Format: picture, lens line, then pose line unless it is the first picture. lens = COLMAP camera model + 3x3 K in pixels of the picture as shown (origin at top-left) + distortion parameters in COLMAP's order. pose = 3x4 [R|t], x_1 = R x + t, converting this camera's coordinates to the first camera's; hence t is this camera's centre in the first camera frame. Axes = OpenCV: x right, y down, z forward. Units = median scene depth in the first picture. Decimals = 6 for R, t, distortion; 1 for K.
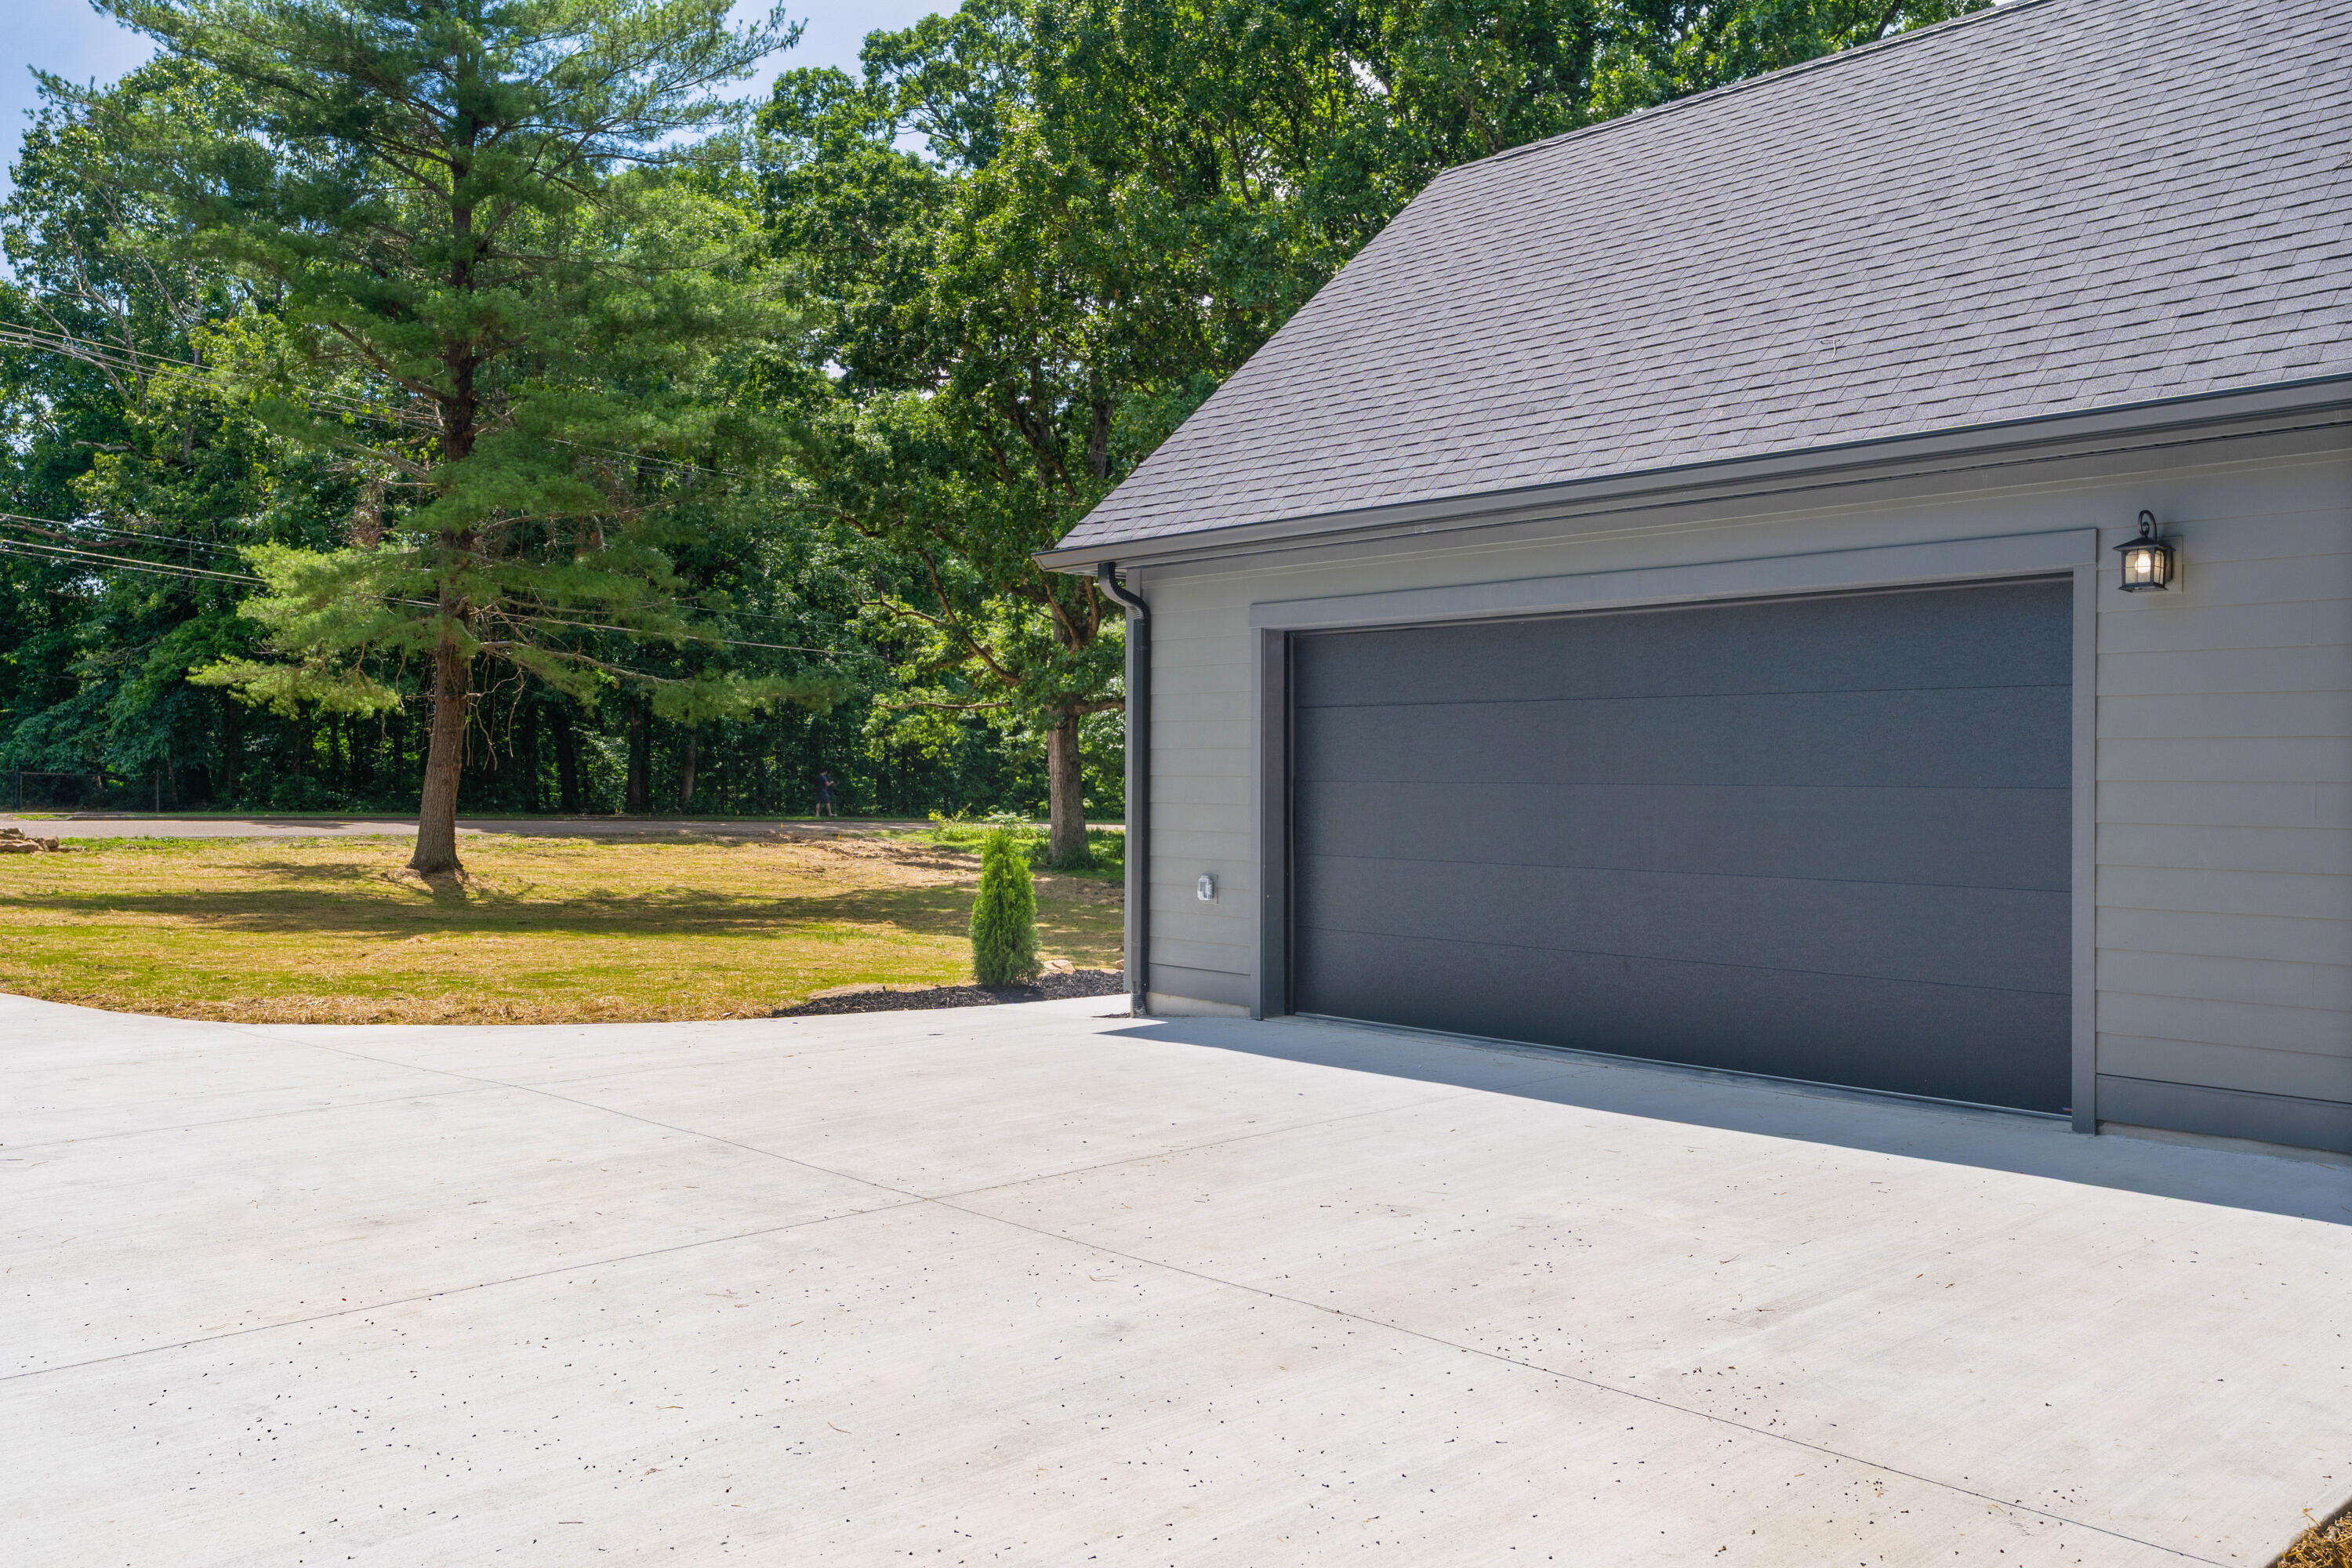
lens RADIAL K [[1872.5, 0, 1177.0], [0, 1872.5, 776.5], [0, 0, 1]] dist [-0.002590, -0.003426]
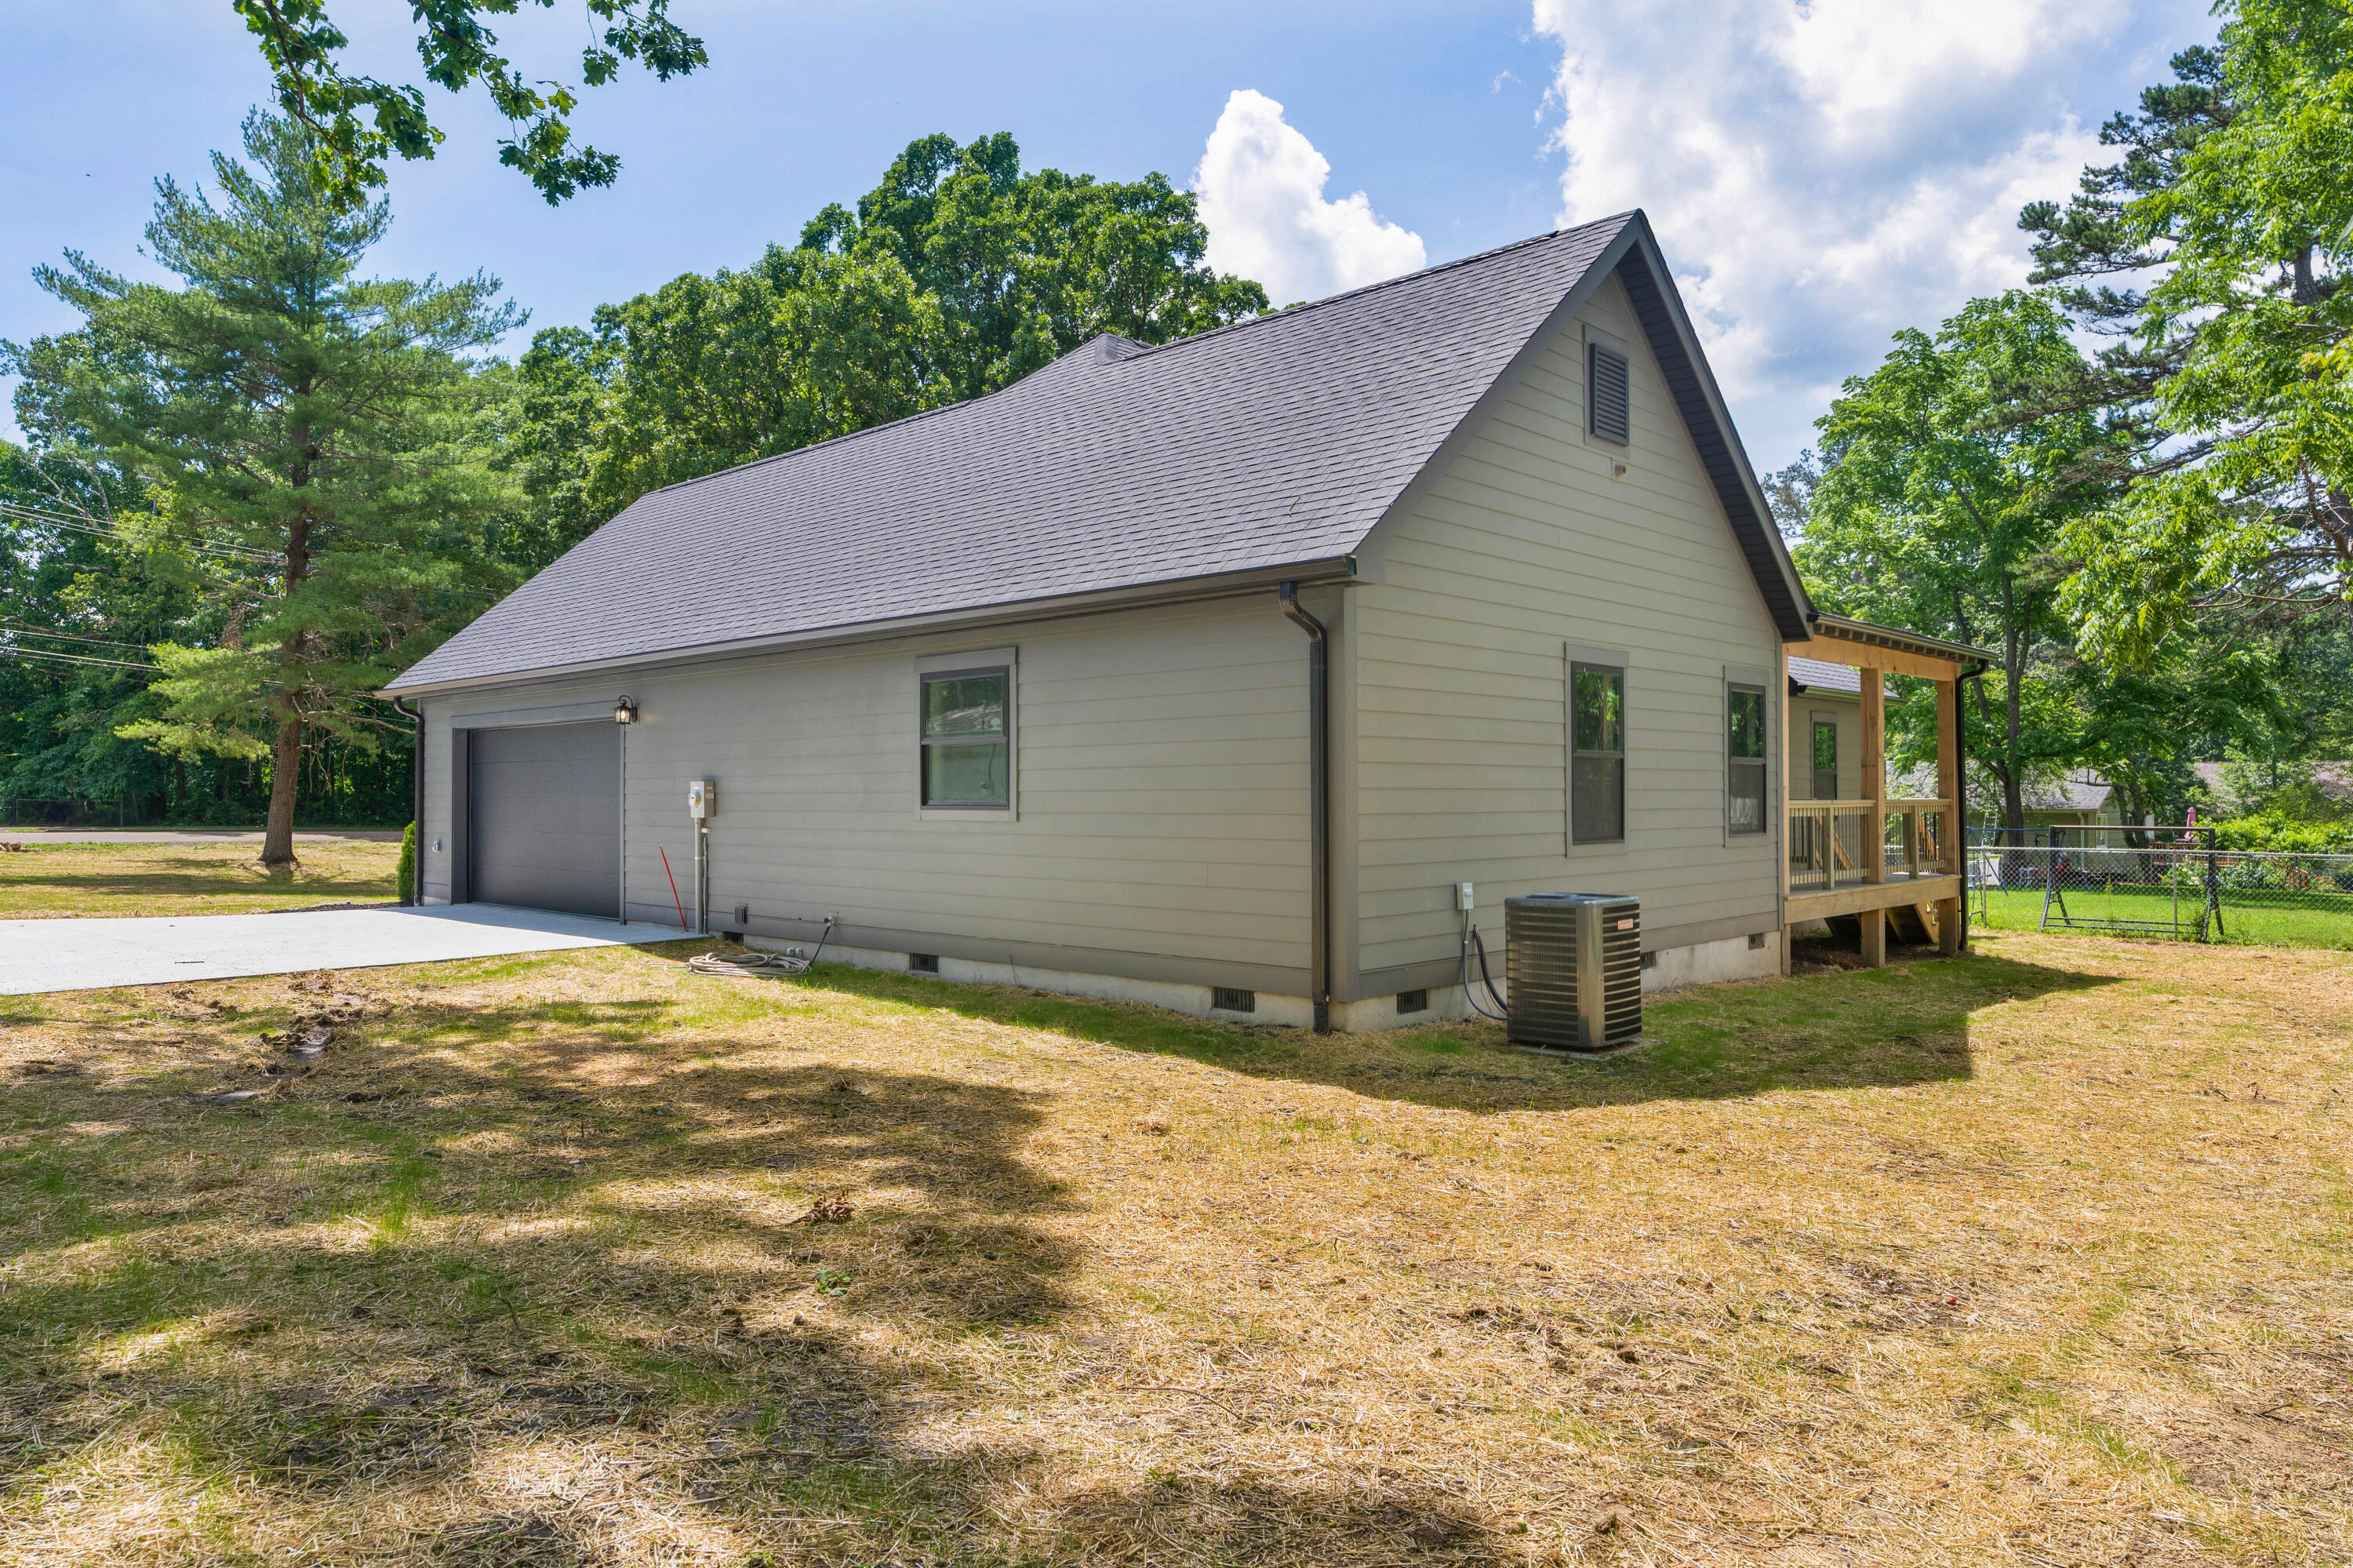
lens RADIAL K [[1518.4, 0, 1184.0], [0, 1518.4, 771.1], [0, 0, 1]] dist [-0.004807, 0.001843]
pose [[0.997811, -0.001033, 0.066120, 0.237867], [0.002386, 0.999789, -0.020386, 0.003094], [-0.066085, 0.020499, 0.997603, -0.255208]]
